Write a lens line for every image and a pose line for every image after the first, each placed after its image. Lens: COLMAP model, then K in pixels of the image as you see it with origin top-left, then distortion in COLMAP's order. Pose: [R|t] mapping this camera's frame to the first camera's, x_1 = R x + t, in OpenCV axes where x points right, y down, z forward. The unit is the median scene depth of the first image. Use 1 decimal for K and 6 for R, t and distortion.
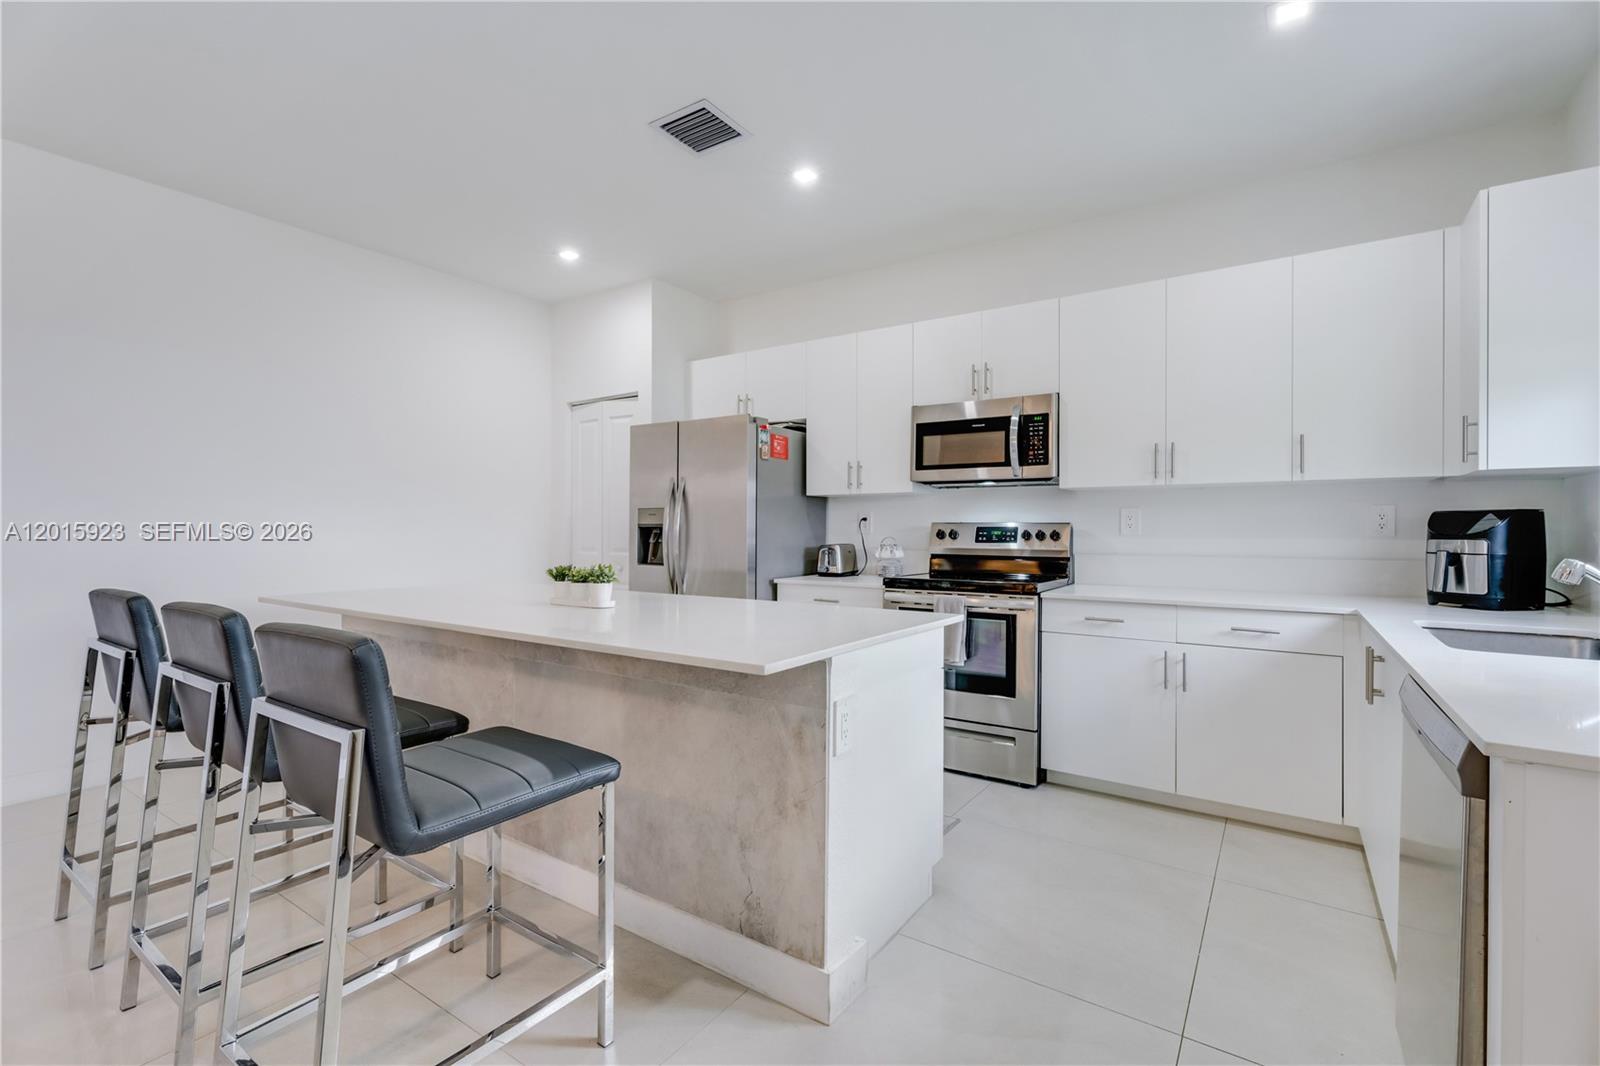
lens RADIAL K [[712.3, 0, 800.0], [0, 712.3, 533.0], [0, 0, 1]] dist [0.001608, 0.000231]
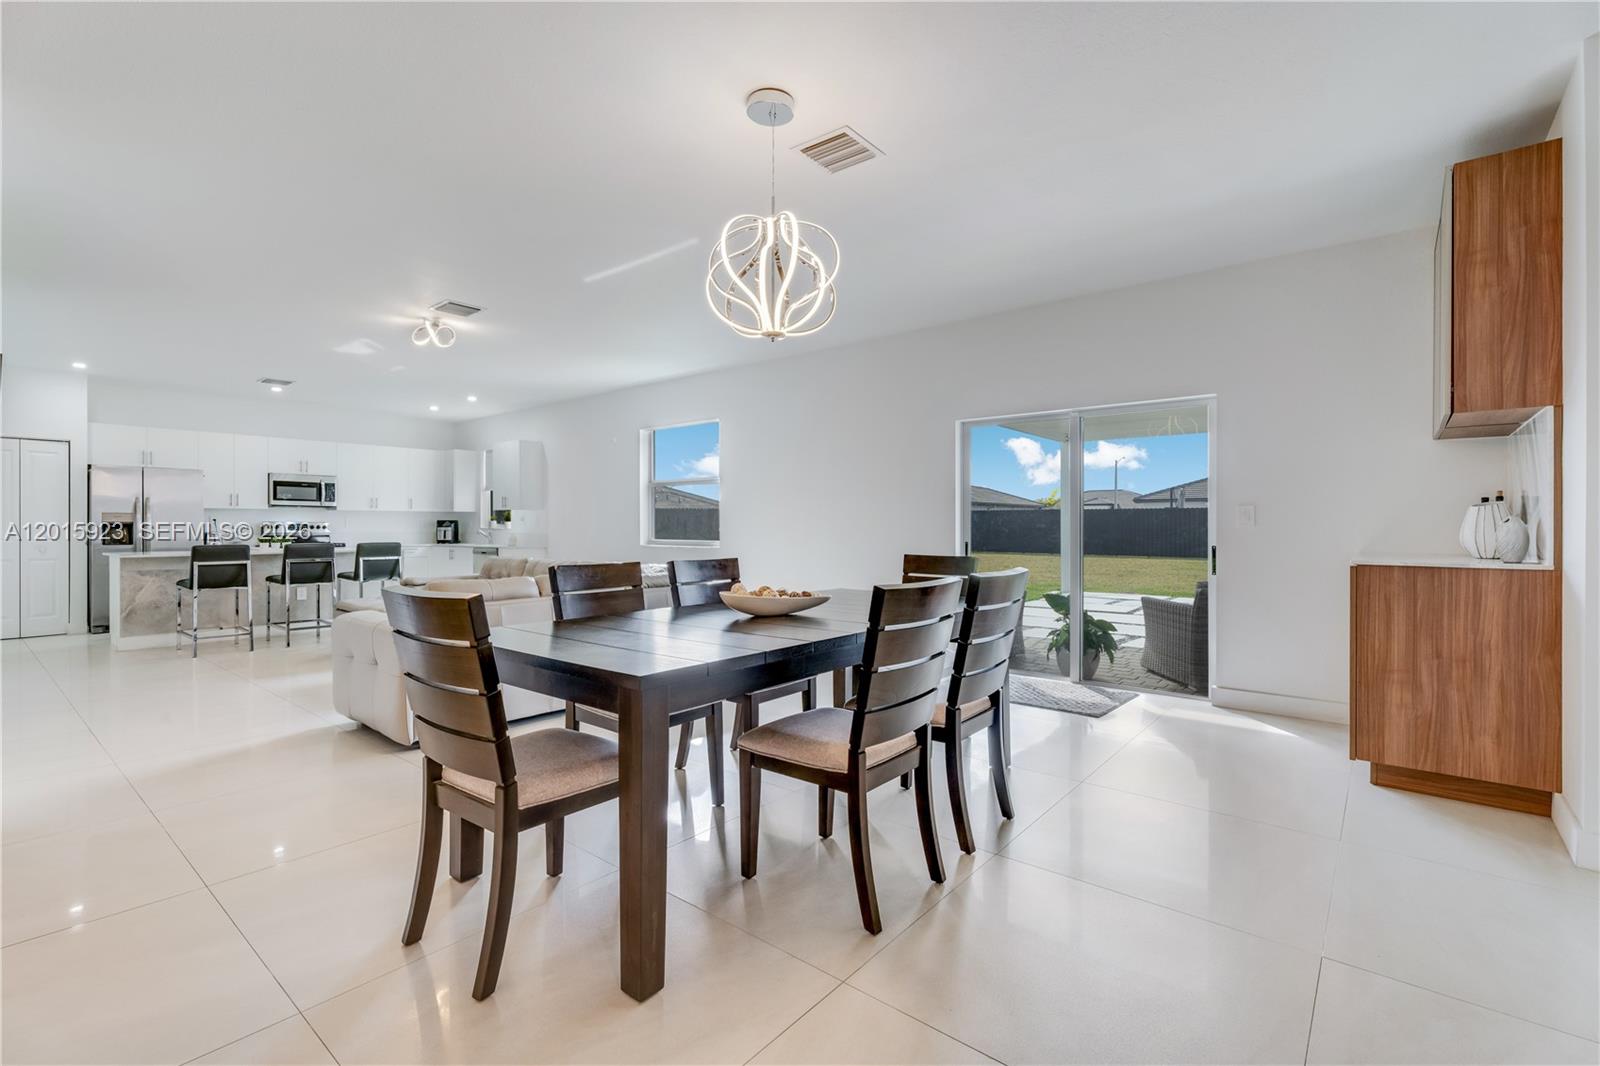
lens RADIAL K [[715.1, 0, 793.9], [0, 715.1, 523.5], [0, 0, 1]] dist [0.002069, 0.000179]
pose [[0.090590, 0.000501, 0.995888, -2.207482], [0.005653, 0.999984, -0.001017, 0.002821], [-0.995872, 0.005722, 0.090585, -1.013270]]
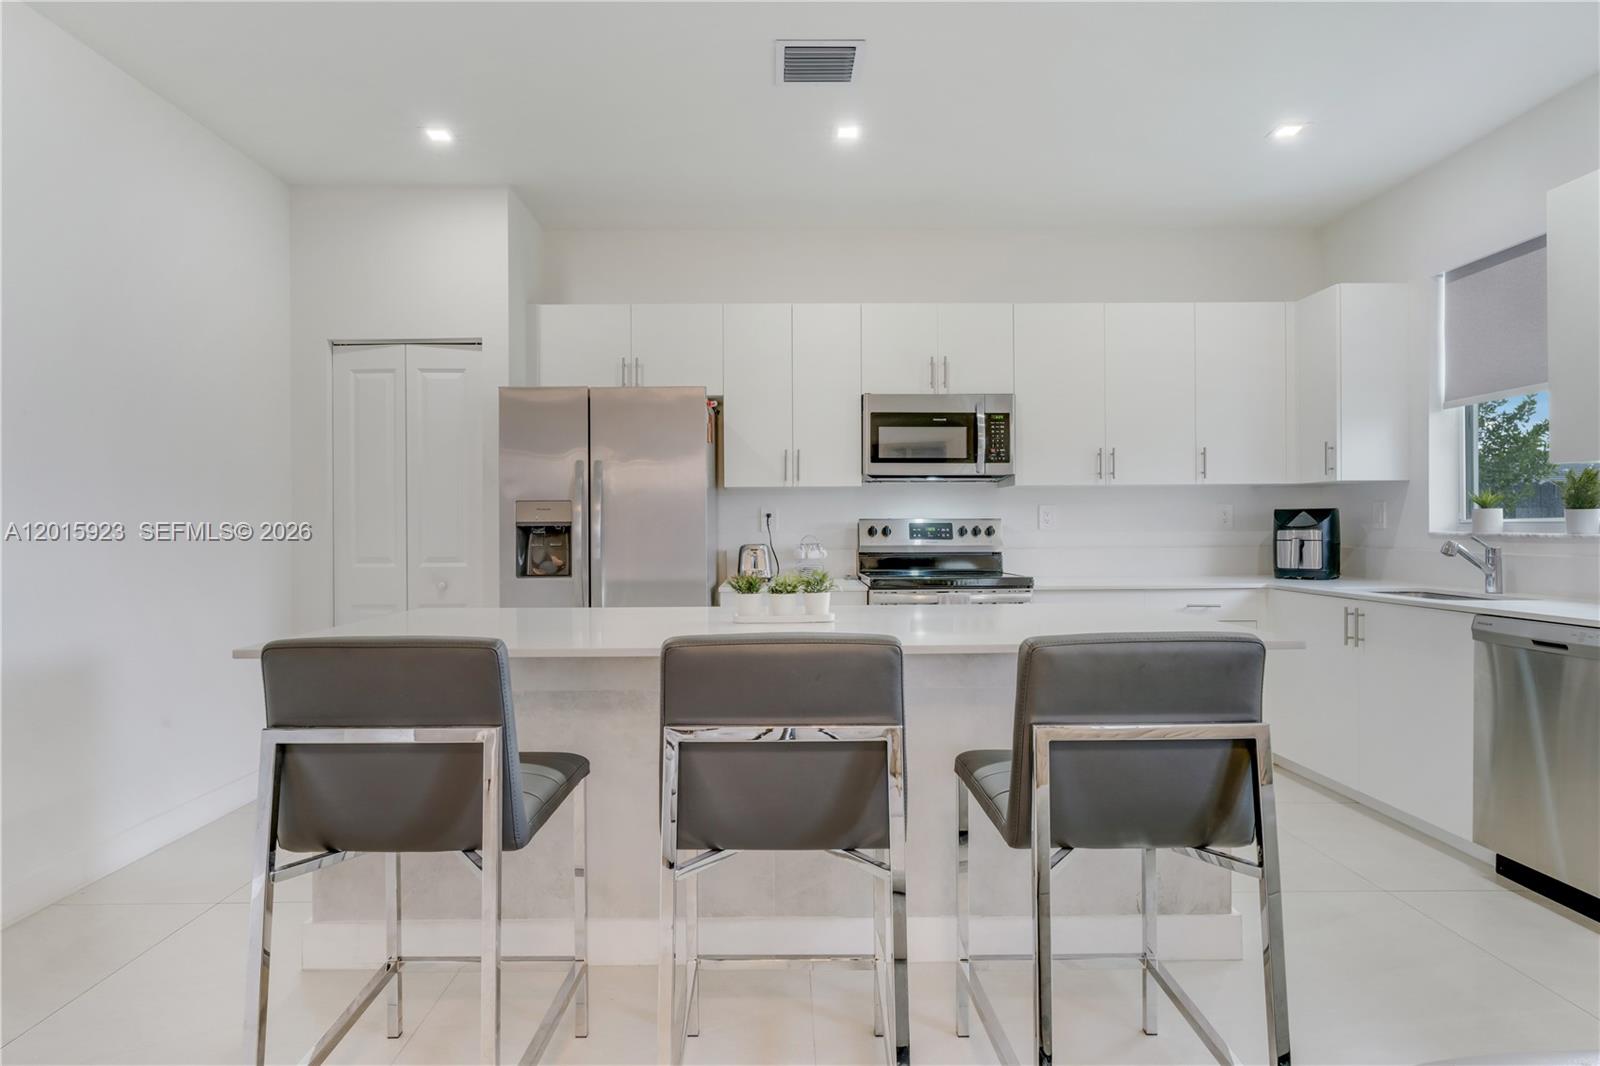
lens RADIAL K [[896.2, 0, 794.2], [0, 896.2, 529.8], [0, 0, 1]] dist [-0.003935, -0.000203]
pose [[0.817586, -0.010989, 0.575702, -0.636983], [0.012192, 0.999924, 0.001771, -0.004243], [-0.575678, 0.005571, 0.817658, 0.110407]]
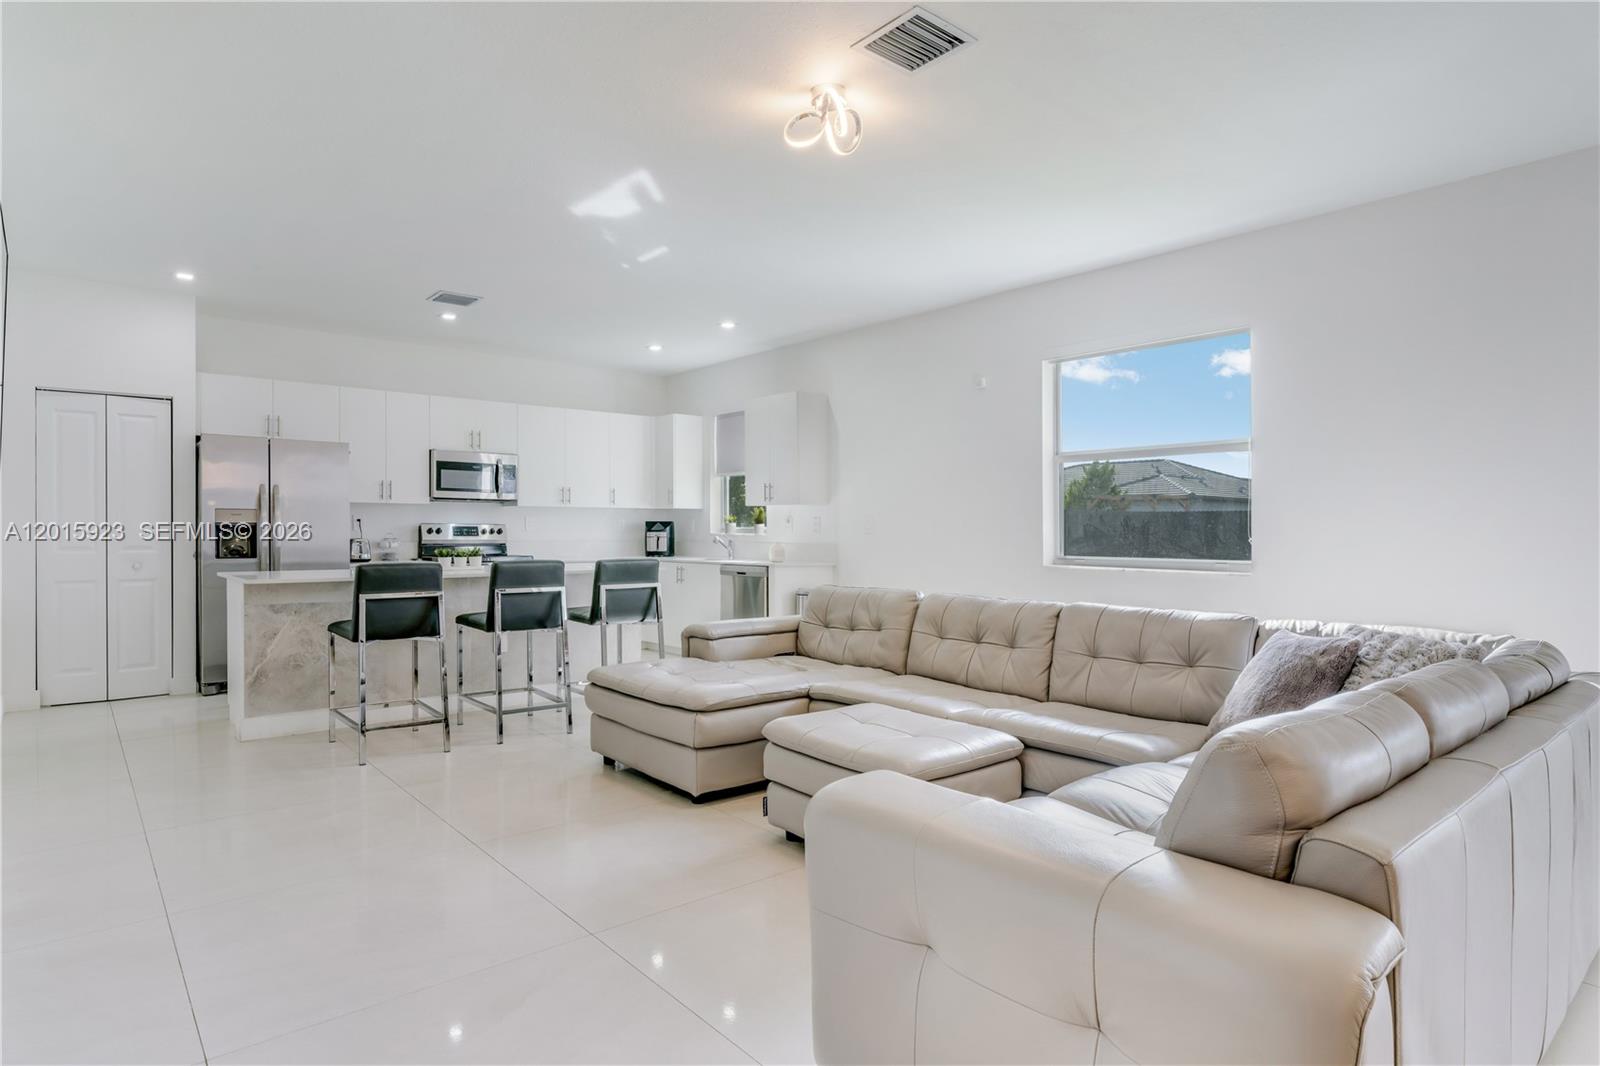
lens RADIAL K [[874.2, 0, 800.0], [0, 874.2, 533.0], [0, 0, 1]] dist [-0.004052, 0.000552]
pose [[0.259081, -0.005651, 0.965839, -1.604802], [0.003066, 0.999983, 0.005029, -0.001121], [-0.965851, 0.001658, 0.259094, -0.296001]]
